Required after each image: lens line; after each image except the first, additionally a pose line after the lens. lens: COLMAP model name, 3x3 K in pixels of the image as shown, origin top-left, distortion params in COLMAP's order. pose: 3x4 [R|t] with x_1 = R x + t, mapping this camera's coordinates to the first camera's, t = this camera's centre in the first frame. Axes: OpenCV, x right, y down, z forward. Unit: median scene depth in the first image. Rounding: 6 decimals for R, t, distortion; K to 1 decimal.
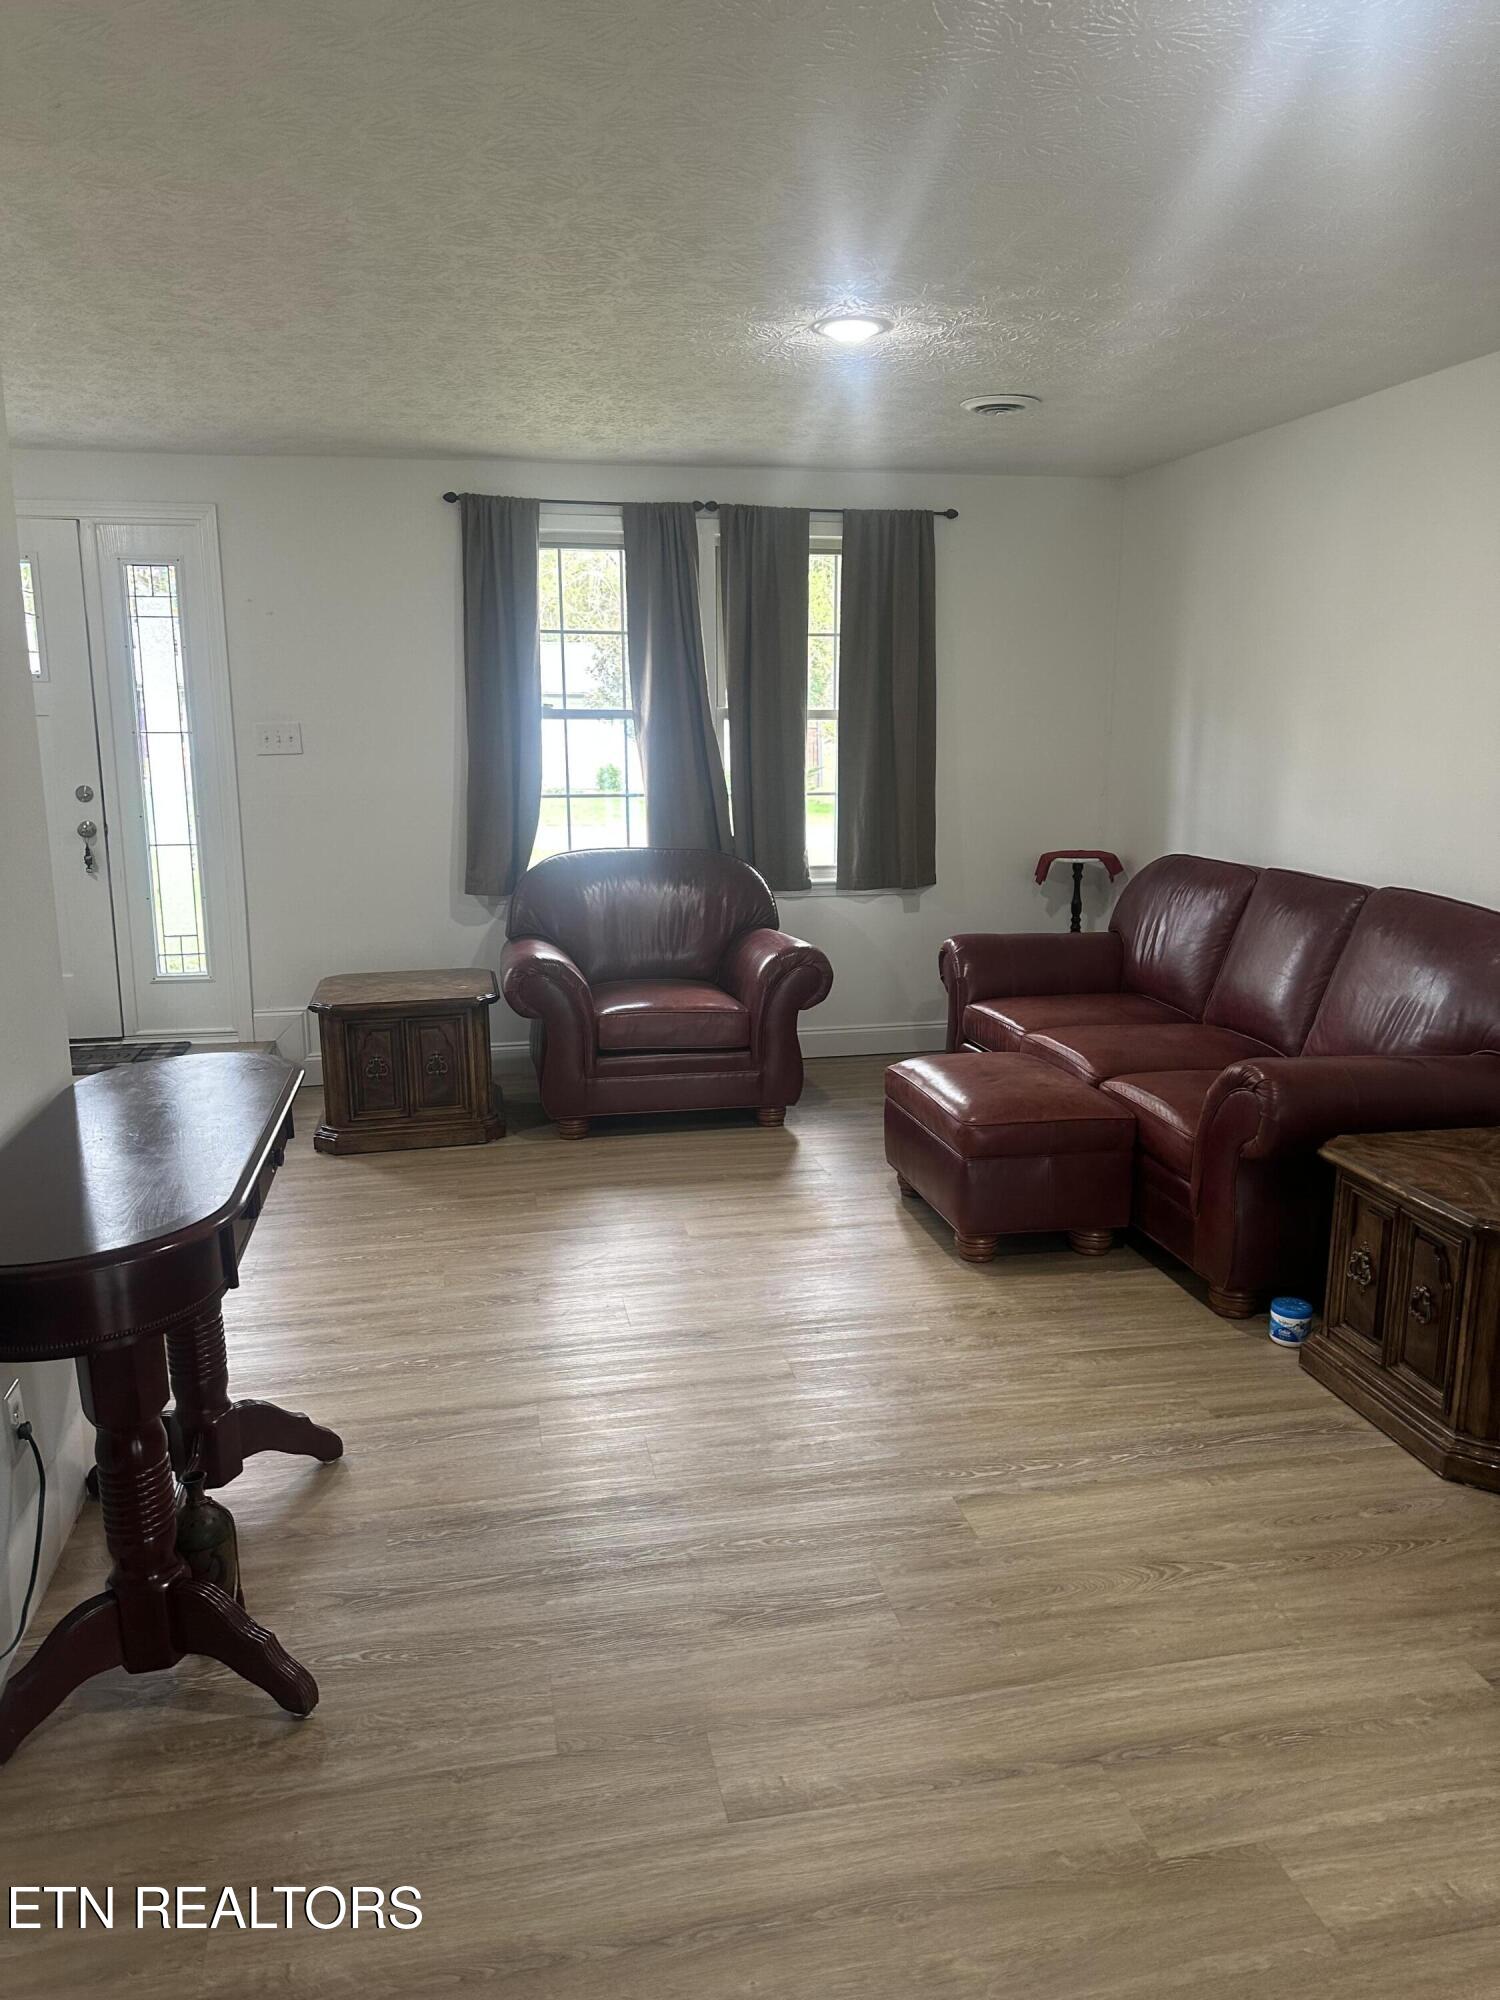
lens RADIAL K [[1408.9, 0, 754.3], [0, 1408.9, 1003.4], [0, 0, 1]] dist [0.009984, 0.001974]
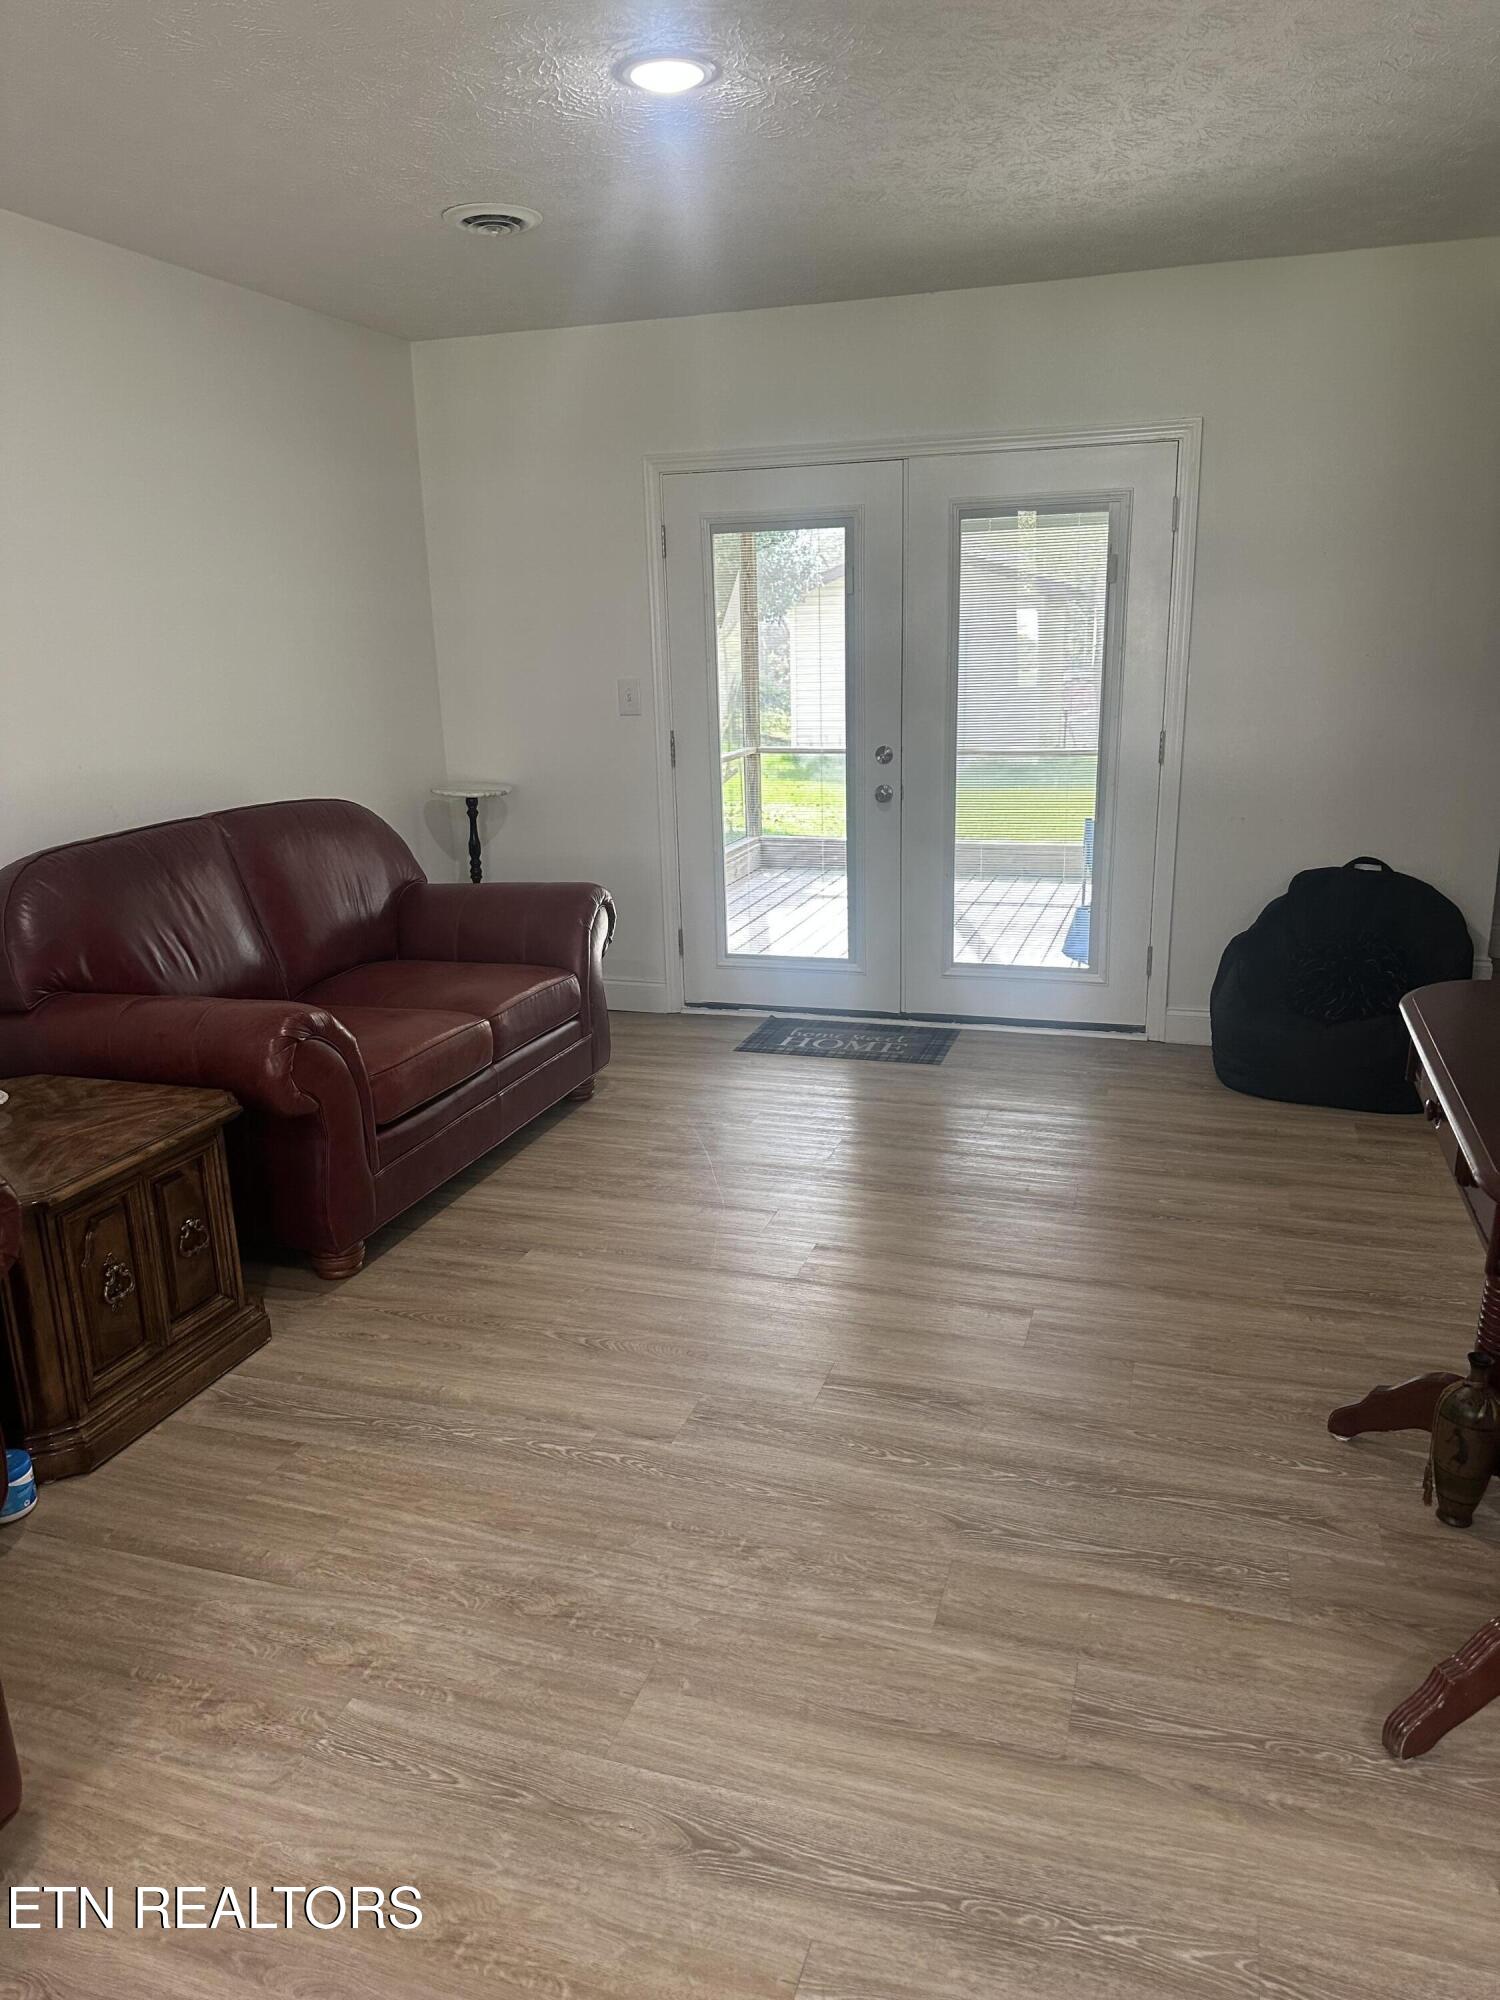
lens RADIAL K [[1408.9, 0, 753.1], [0, 1408.9, 995.2], [0, 0, 1]] dist [0.009984, 0.001974]
pose [[-0.867268, -0.105926, 0.486442, -0.316179], [0.120416, 0.903456, 0.411420, -0.289032], [-0.483059, 0.415387, -0.770783, 1.476848]]
